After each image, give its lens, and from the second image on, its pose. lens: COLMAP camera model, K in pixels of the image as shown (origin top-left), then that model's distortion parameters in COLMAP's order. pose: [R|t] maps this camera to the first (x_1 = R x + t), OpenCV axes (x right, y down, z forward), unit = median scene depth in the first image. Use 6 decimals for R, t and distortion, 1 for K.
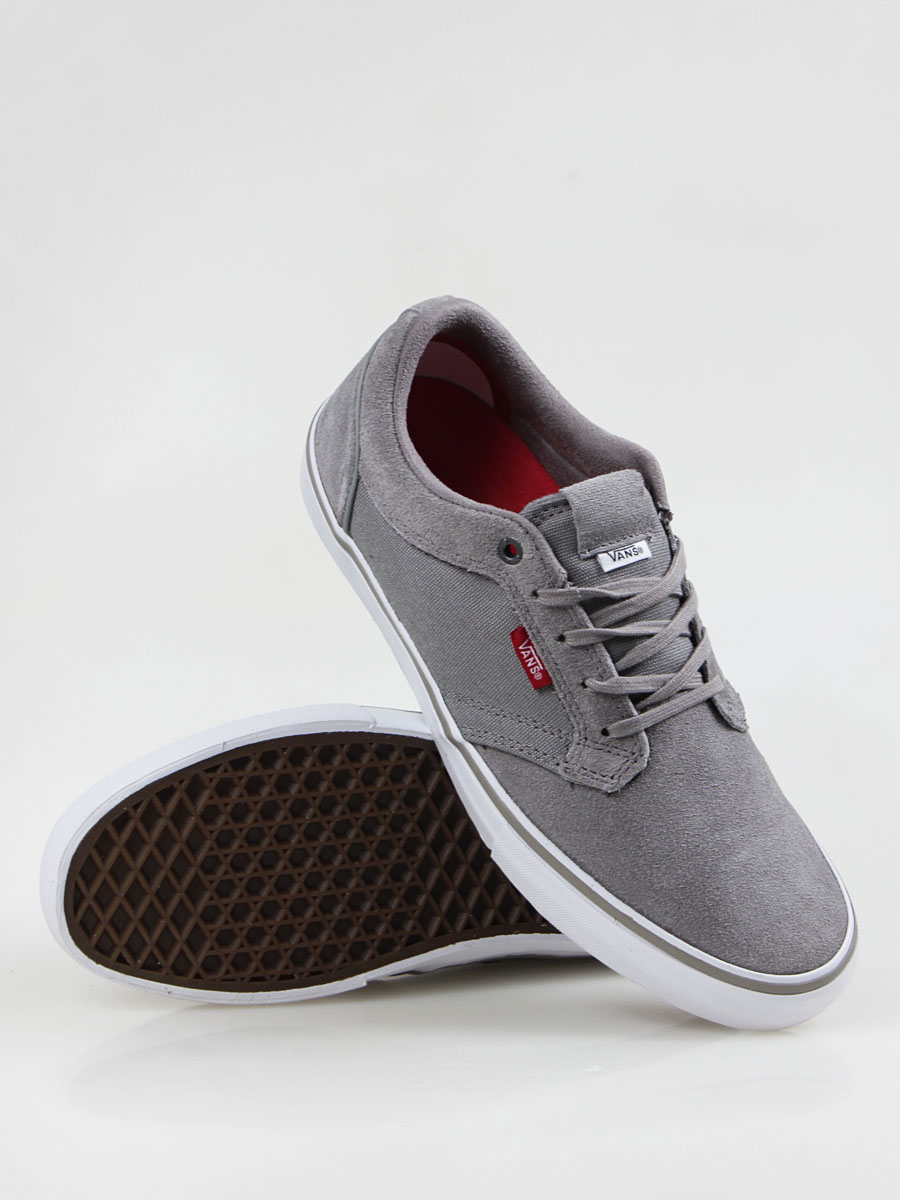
lens RADIAL K [[2252.2, 0, 450.0], [0, 2252.2, 600.0], [0, 0, 1]] dist [-0.018704, 0.078839]
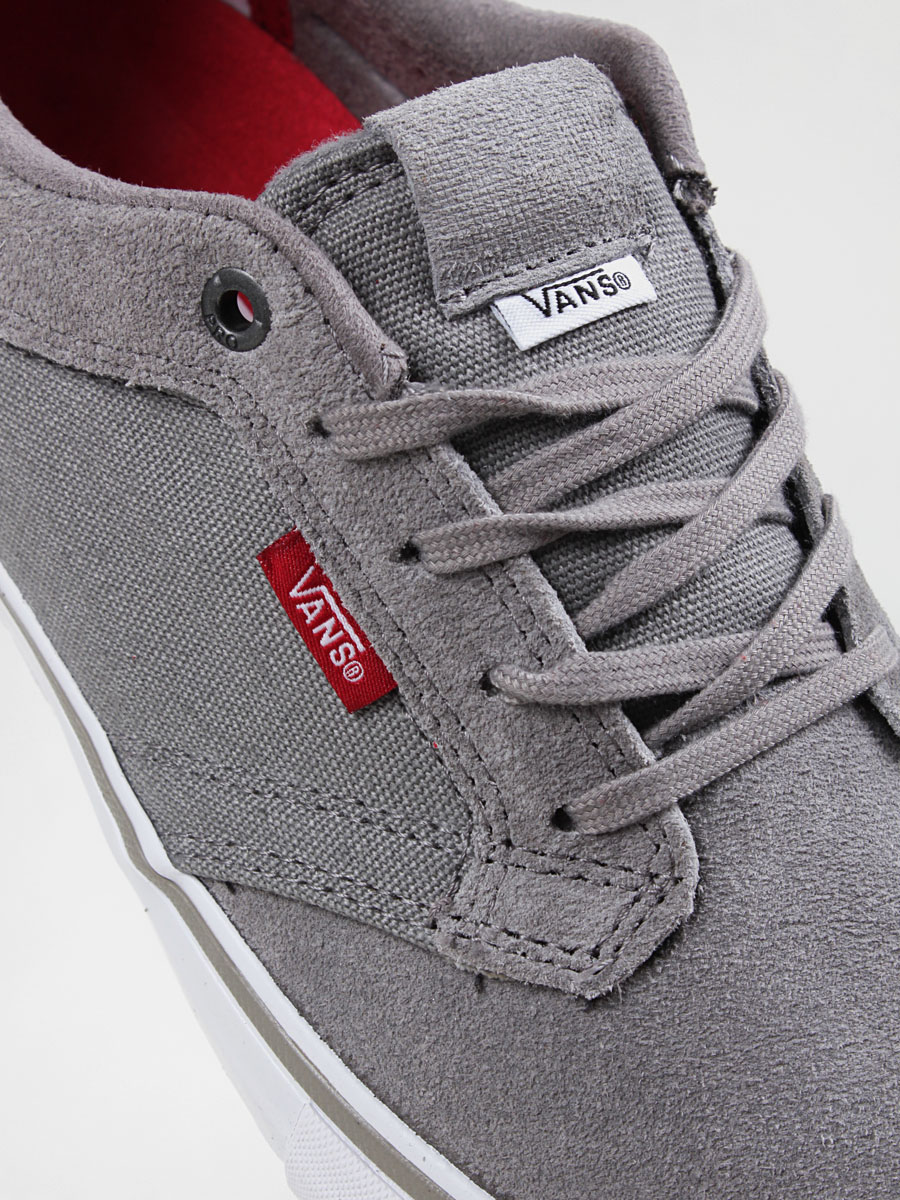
lens RADIAL K [[2252.2, 0, 450.0], [0, 2252.2, 600.0], [0, 0, 1]] dist [-0.018704, 0.078839]
pose [[0.994867, -0.087276, -0.051213, 0.072122], [0.086657, 0.996137, -0.014185, 0.029079], [0.052253, 0.009675, 0.998587, 0.659752]]
